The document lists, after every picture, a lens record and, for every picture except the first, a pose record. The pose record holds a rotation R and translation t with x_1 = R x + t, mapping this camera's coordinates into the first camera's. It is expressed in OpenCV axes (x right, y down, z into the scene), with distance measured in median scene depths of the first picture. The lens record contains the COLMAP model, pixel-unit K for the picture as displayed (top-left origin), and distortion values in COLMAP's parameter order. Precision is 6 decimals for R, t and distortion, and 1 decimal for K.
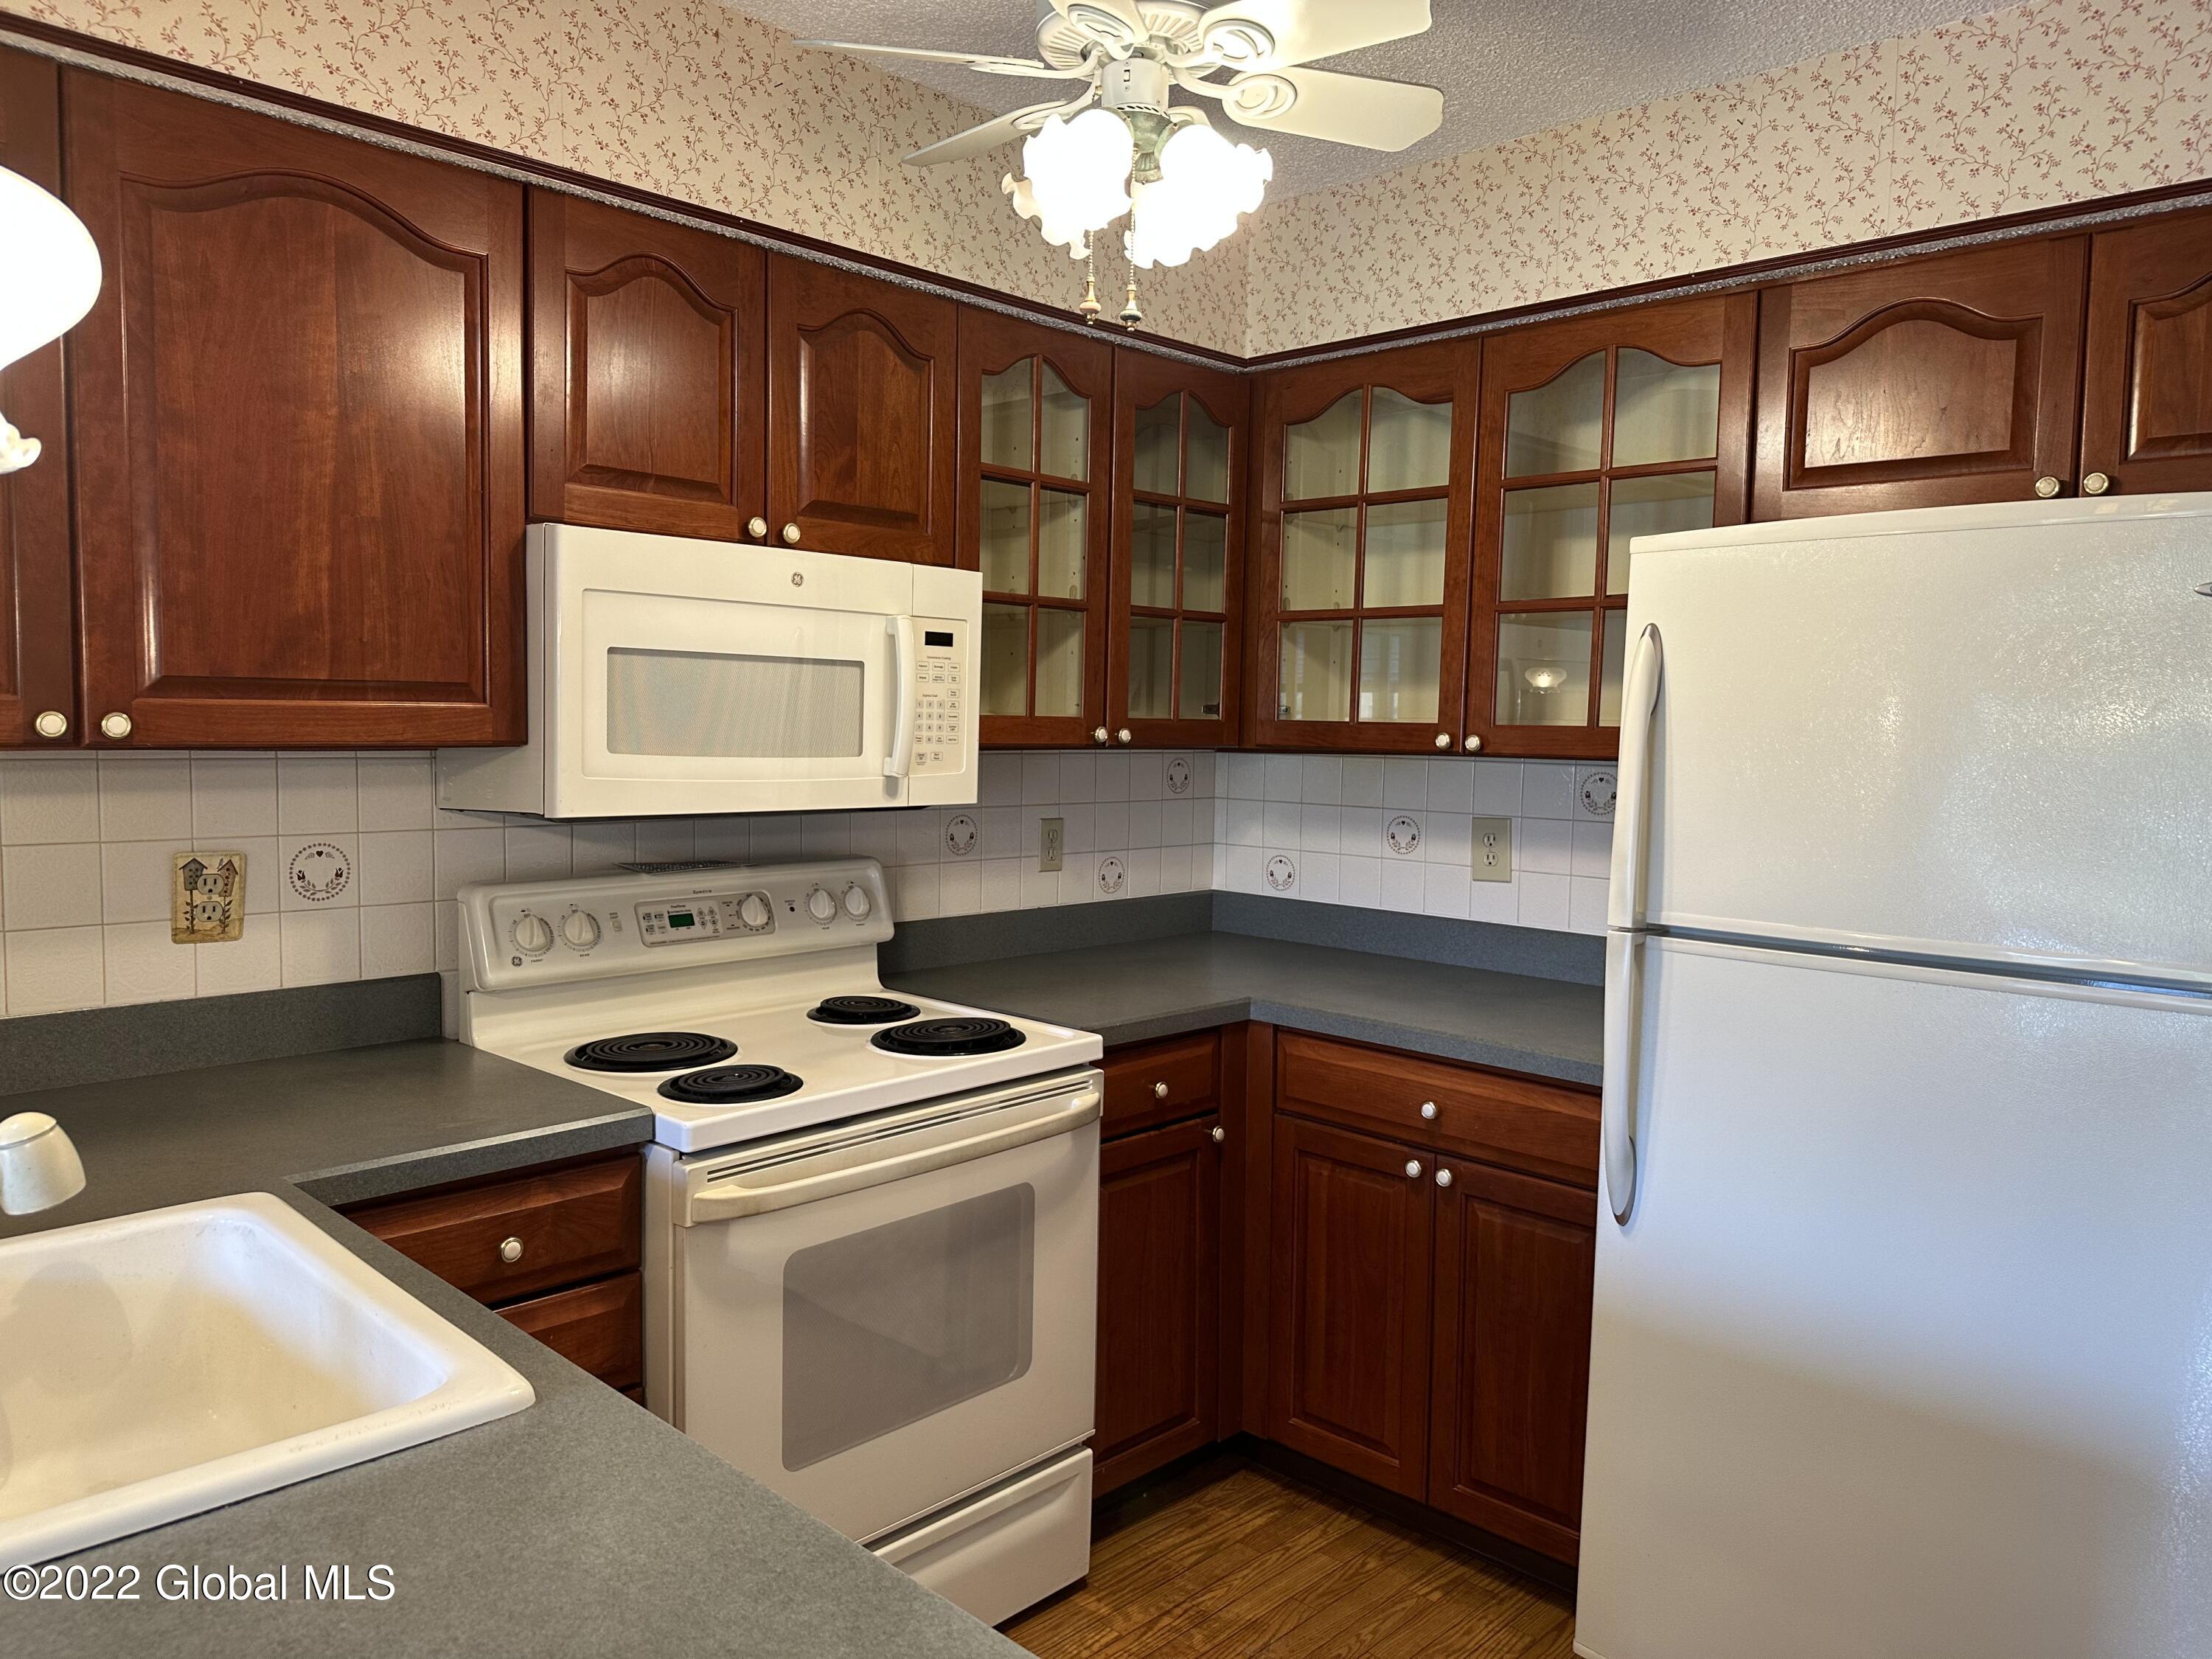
lens RADIAL K [[1537.2, 0, 1111.3], [0, 1537.2, 839.5], [0, 0, 1]] dist [0.143424, -0.278167]
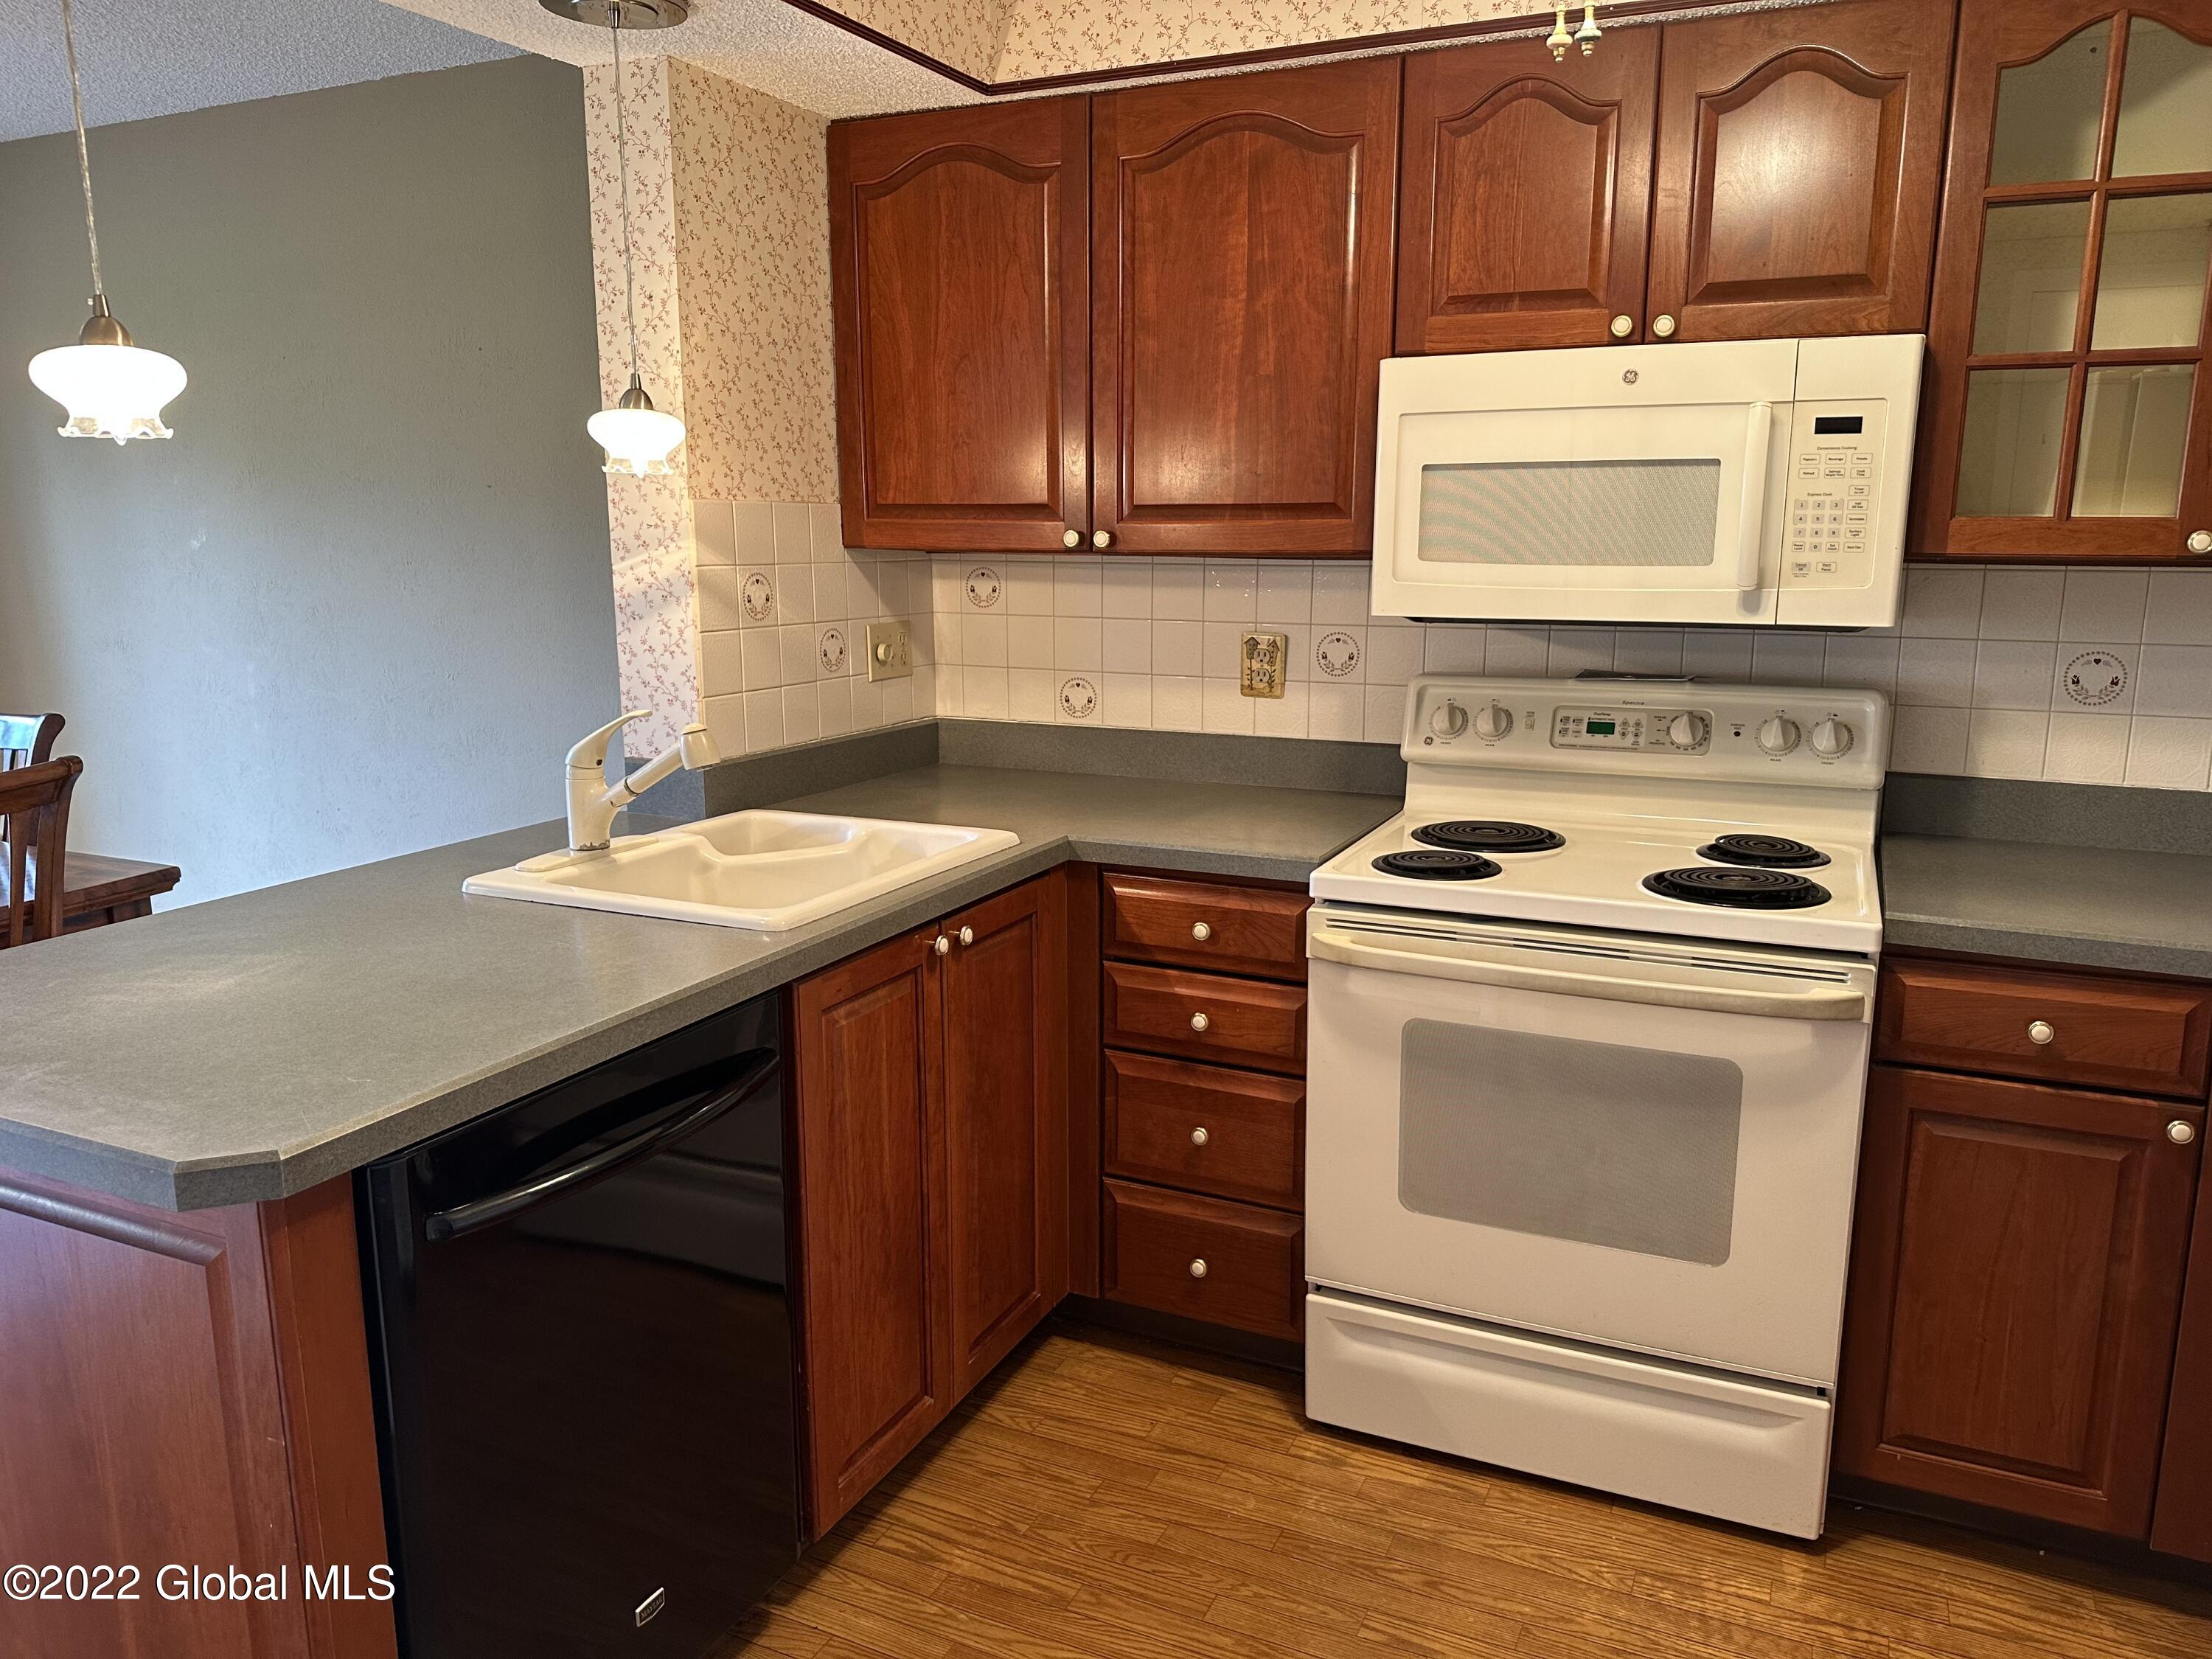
lens RADIAL K [[1537.2, 0, 1111.3], [0, 1537.2, 839.5], [0, 0, 1]] dist [0.143424, -0.278167]
pose [[0.324435, 0.170274, -0.930456, 0.636914], [-0.071210, 0.985270, 0.155476, -0.013419], [0.943224, 0.015816, 0.331782, 0.377402]]
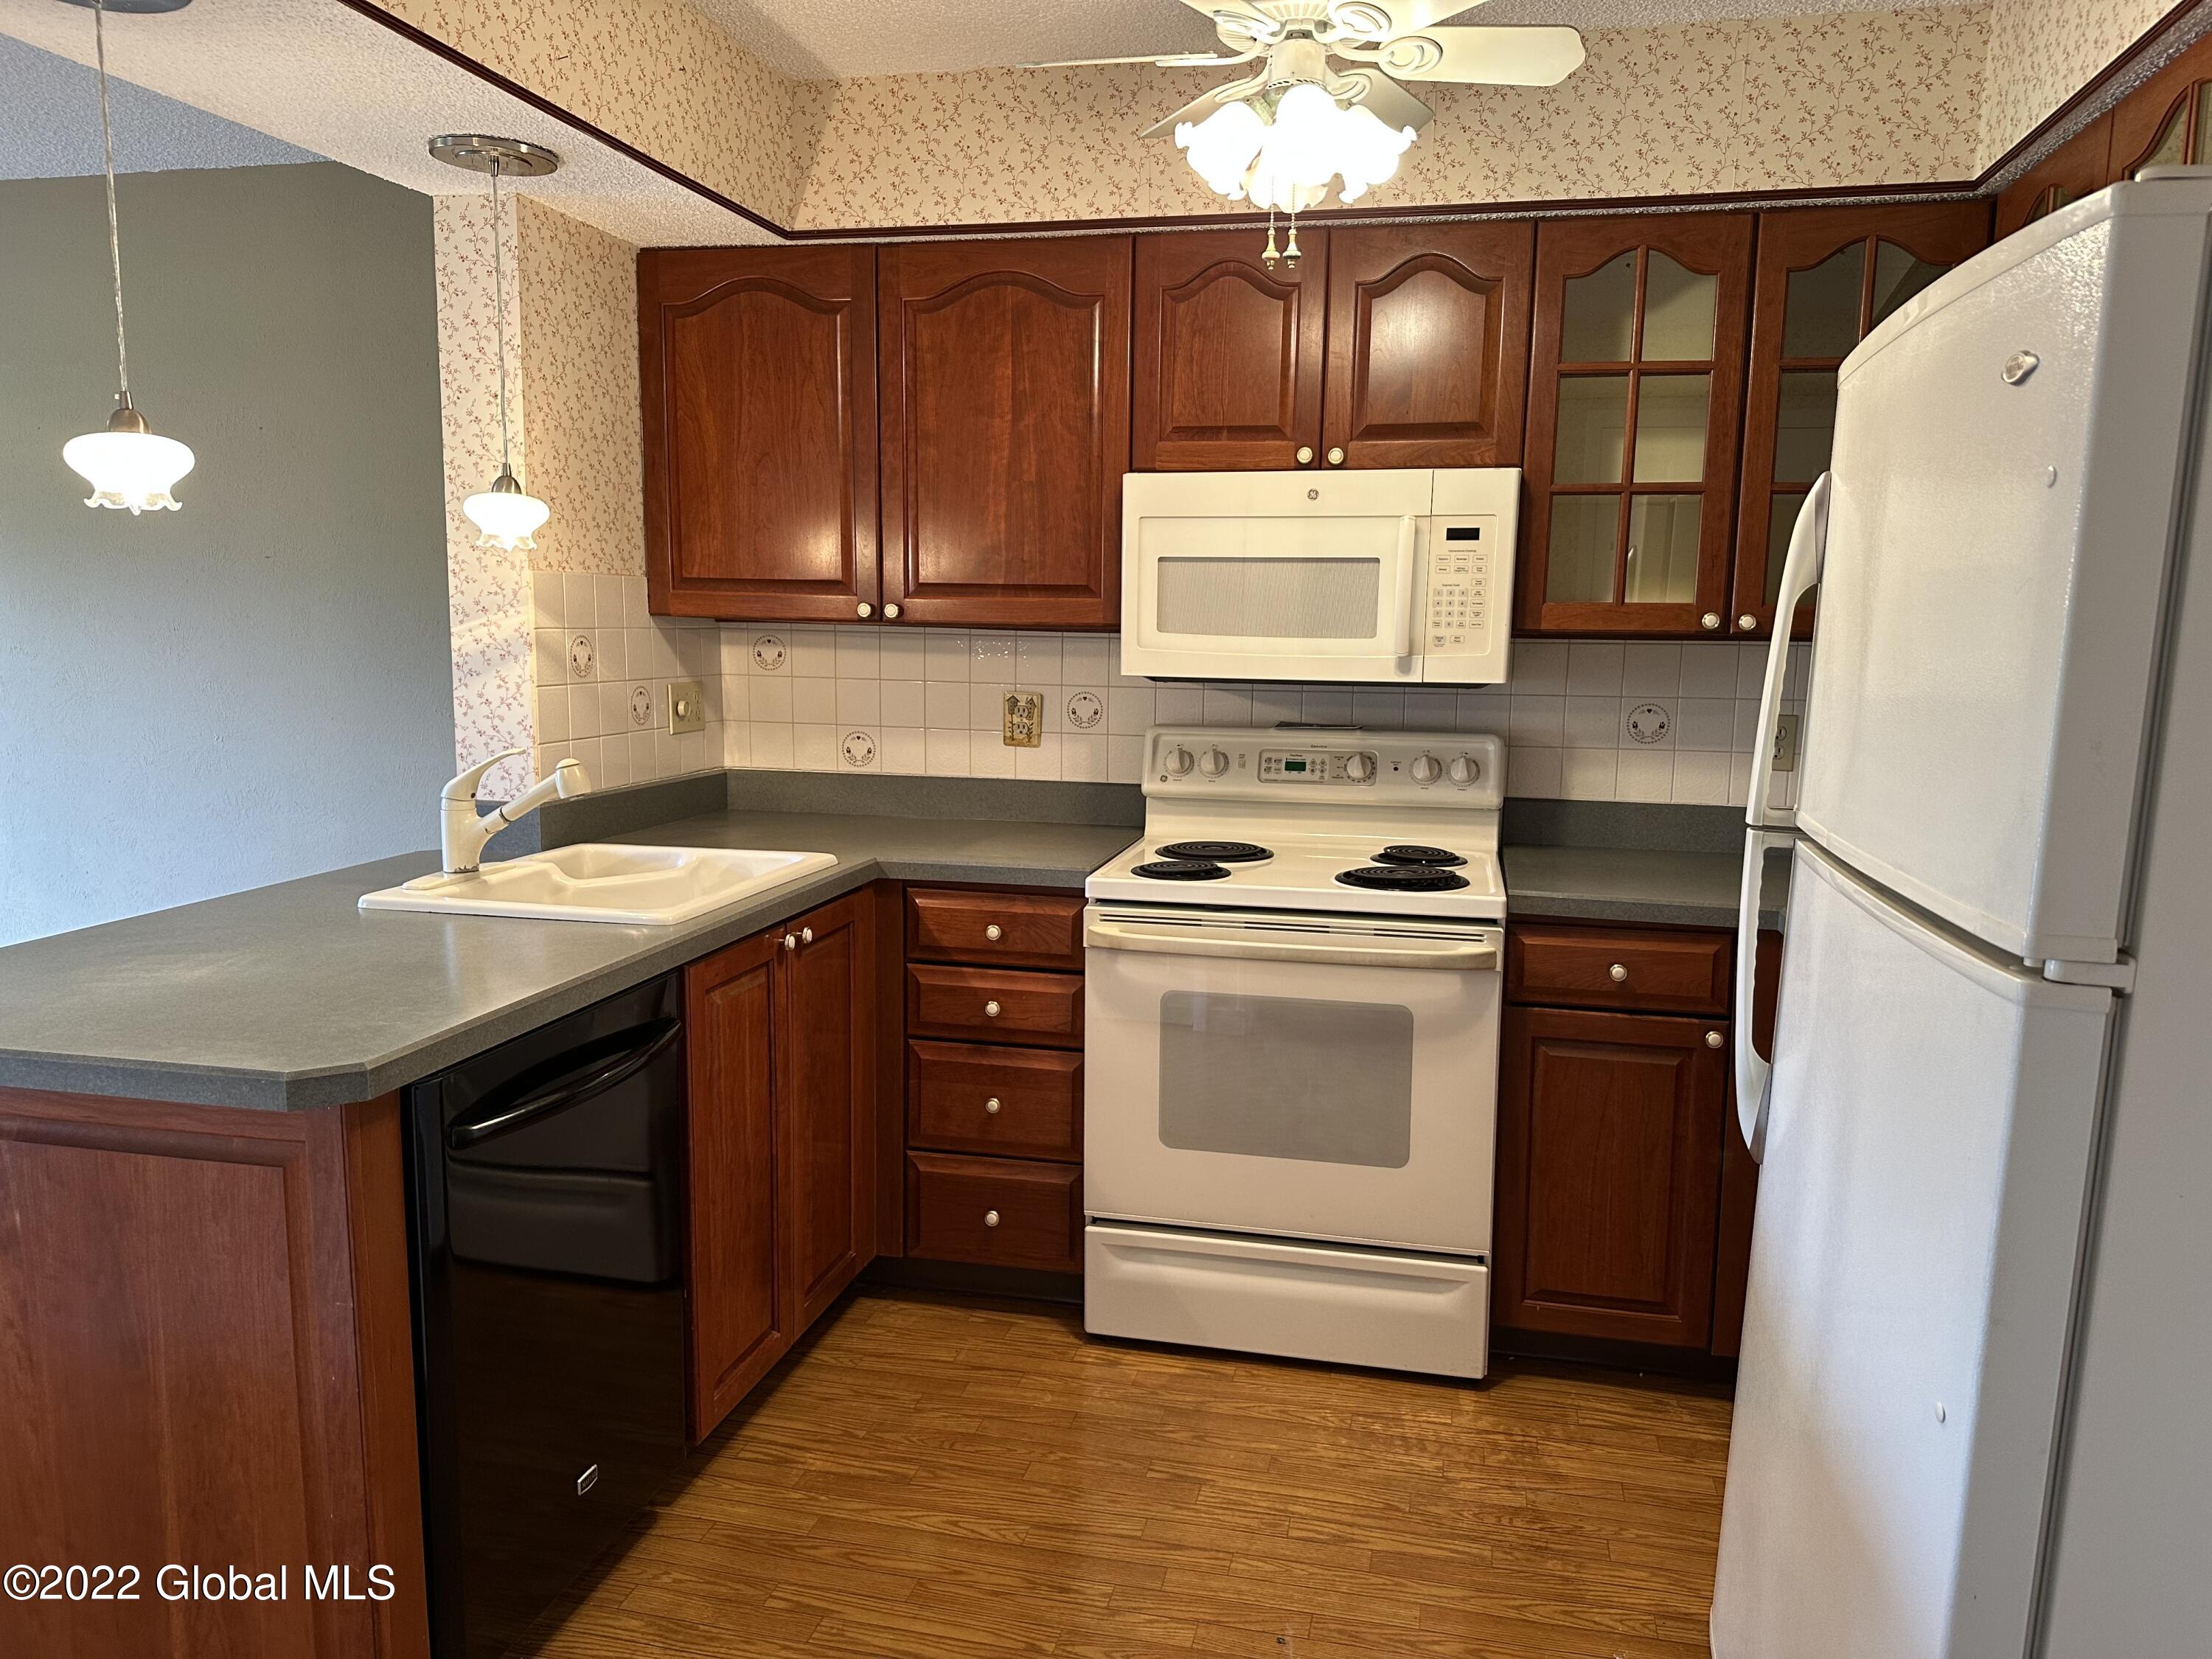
lens RADIAL K [[1532.5, 0, 1104.7], [0, 1532.5, 849.0], [0, 0, 1]] dist [0.175082, -0.341609]
pose [[0.511593, 0.118439, -0.851026, 0.809192], [-0.073820, 0.992850, 0.093800, 0.012604], [0.856051, 0.014835, 0.516679, 0.207430]]
